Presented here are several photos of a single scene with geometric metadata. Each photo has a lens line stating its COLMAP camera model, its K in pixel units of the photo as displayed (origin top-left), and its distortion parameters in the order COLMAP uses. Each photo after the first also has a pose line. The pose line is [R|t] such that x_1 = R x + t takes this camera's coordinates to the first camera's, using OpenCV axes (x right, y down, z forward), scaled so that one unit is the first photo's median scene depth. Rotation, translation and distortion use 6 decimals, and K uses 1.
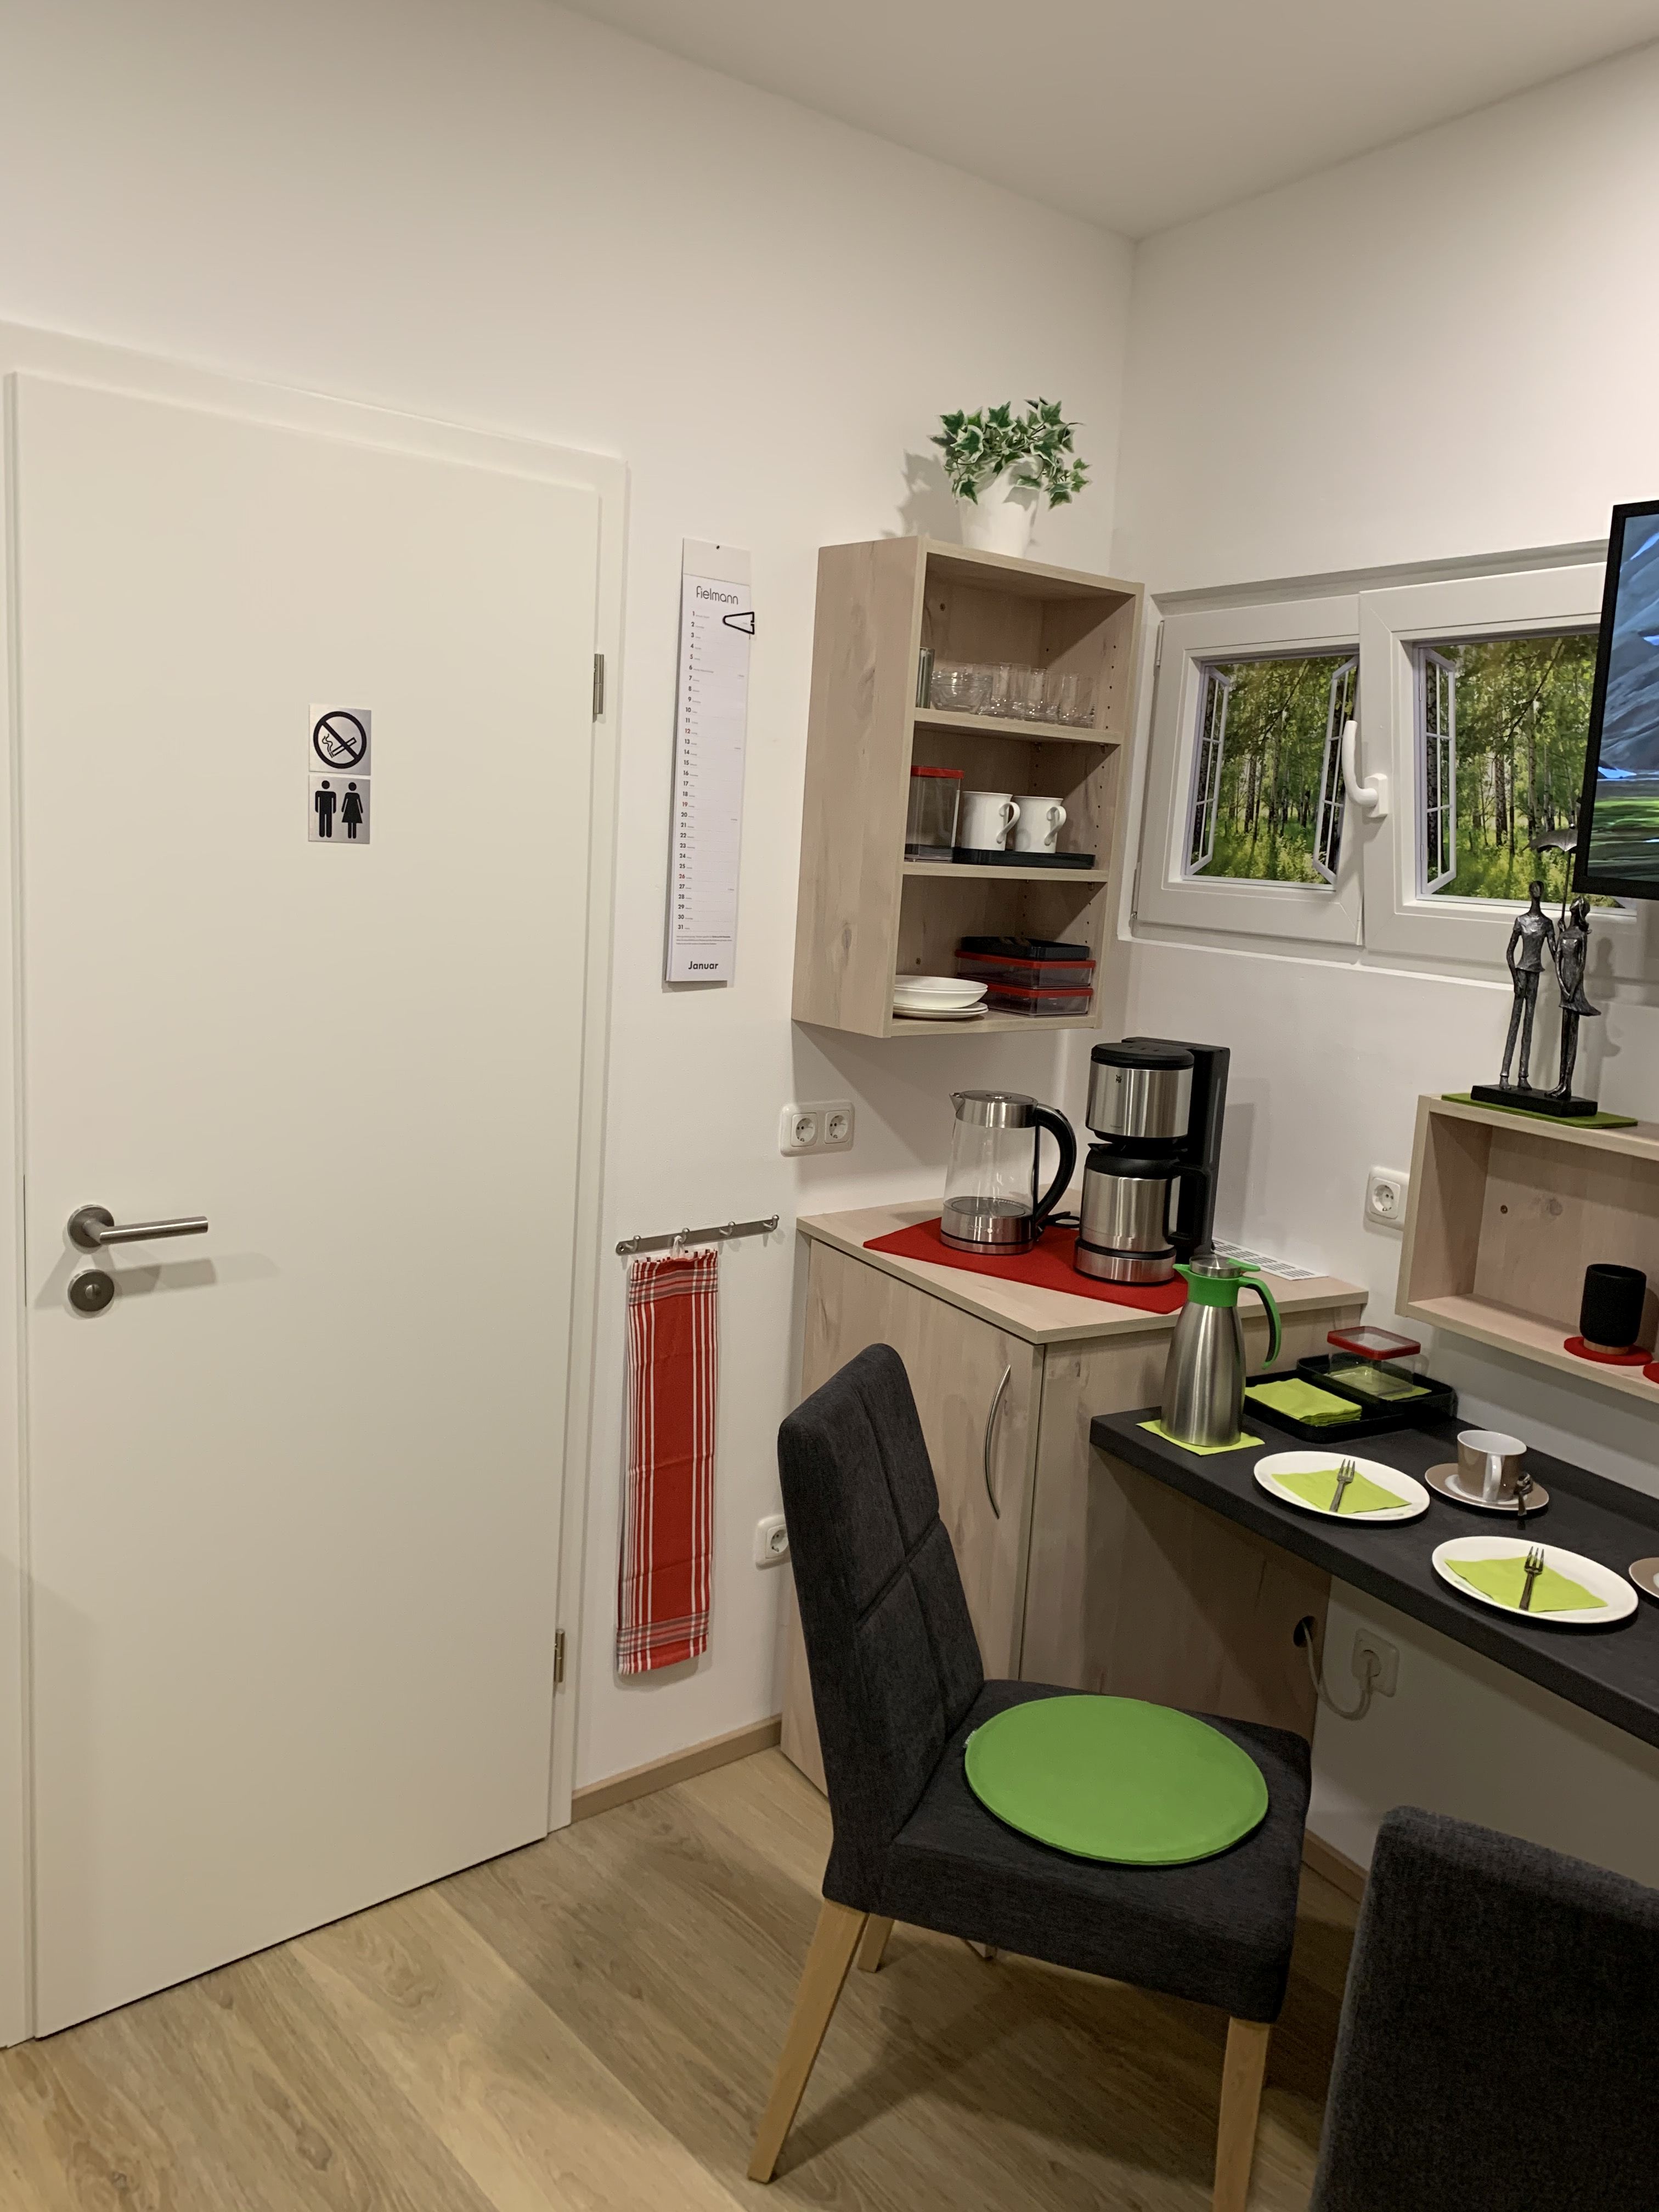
lens RADIAL K [[1698.3, 0, 827.5], [0, 1698.3, 1092.3], [0, 0, 1]] dist [0.026989, -0.024228]
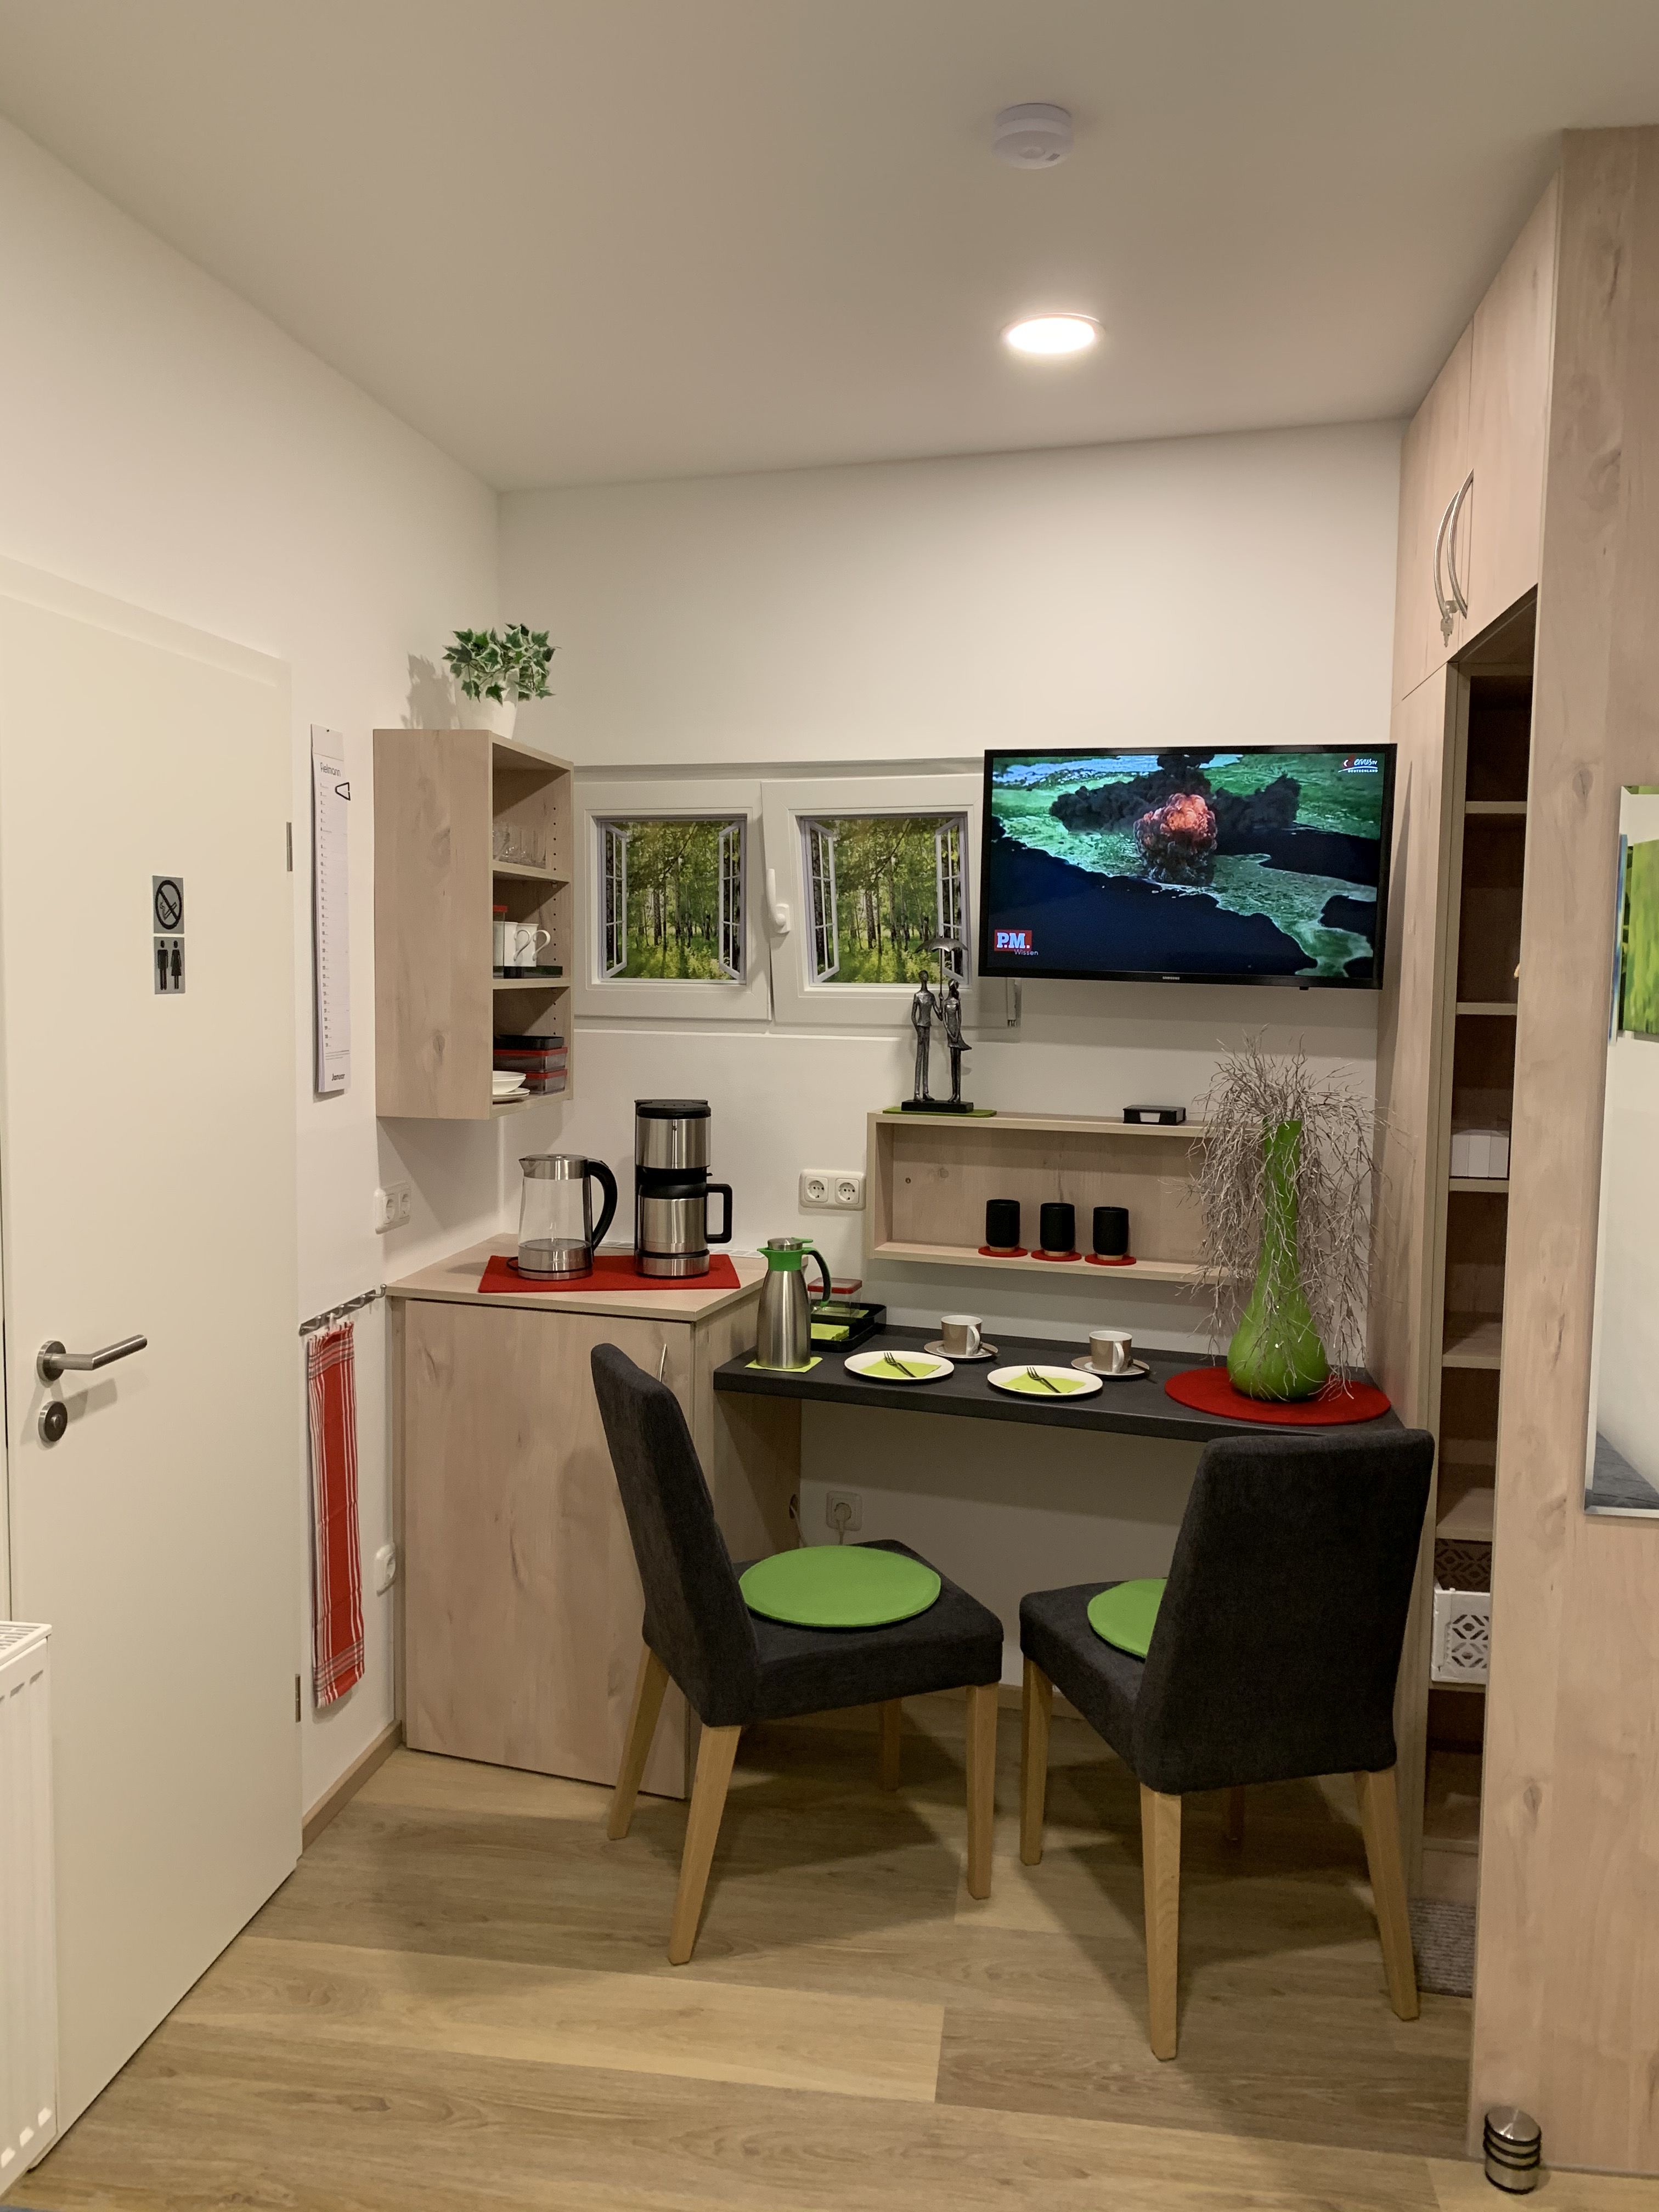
lens RADIAL K [[1698.3, 0, 865.7], [0, 1698.3, 1098.1], [0, 0, 1]] dist [0.026989, -0.024228]
pose [[0.740216, -0.103918, 0.664290, -0.636998], [0.134284, 0.990928, 0.005384, -0.019335], [-0.658823, 0.085218, 0.747456, -0.133145]]
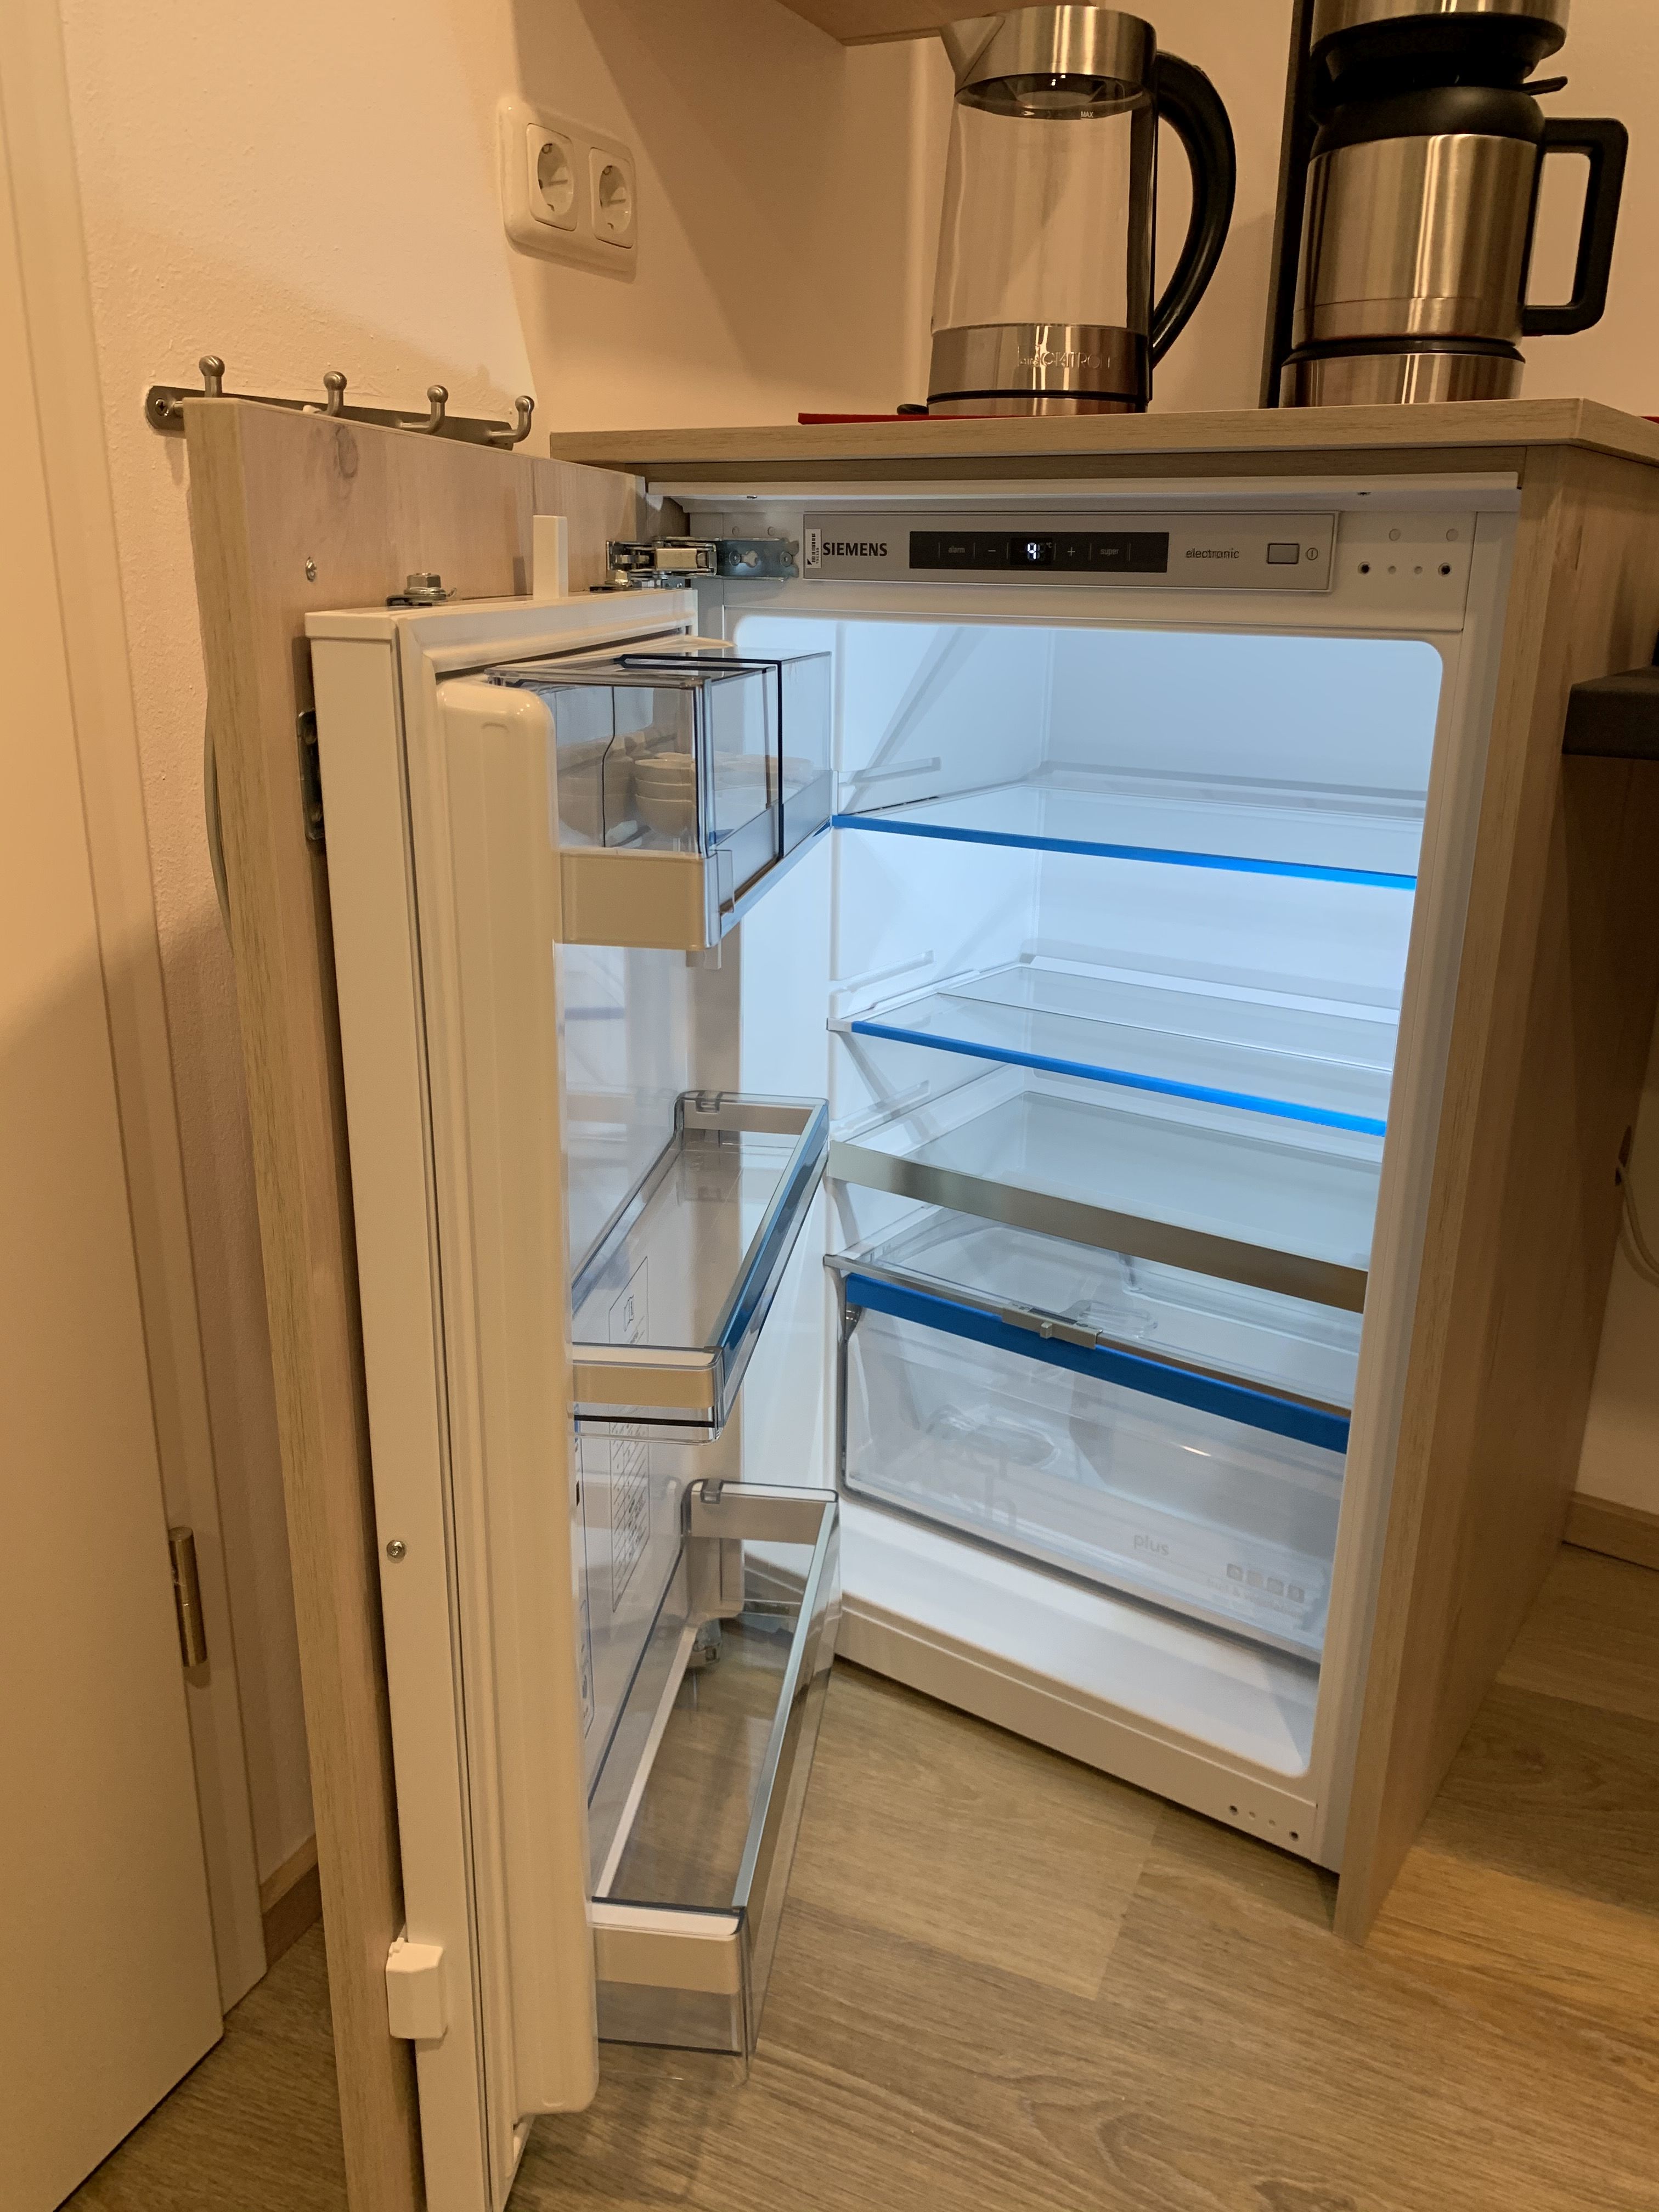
lens RADIAL K [[1698.3, 0, 823.1], [0, 1698.3, 1102.6], [0, 0, 1]] dist [0.026989, -0.024228]
pose [[0.905724, -0.174689, 0.386195, -0.169406], [0.107534, 0.976015, 0.189290, 0.188594], [-0.410000, -0.129915, 0.902786, 0.685204]]
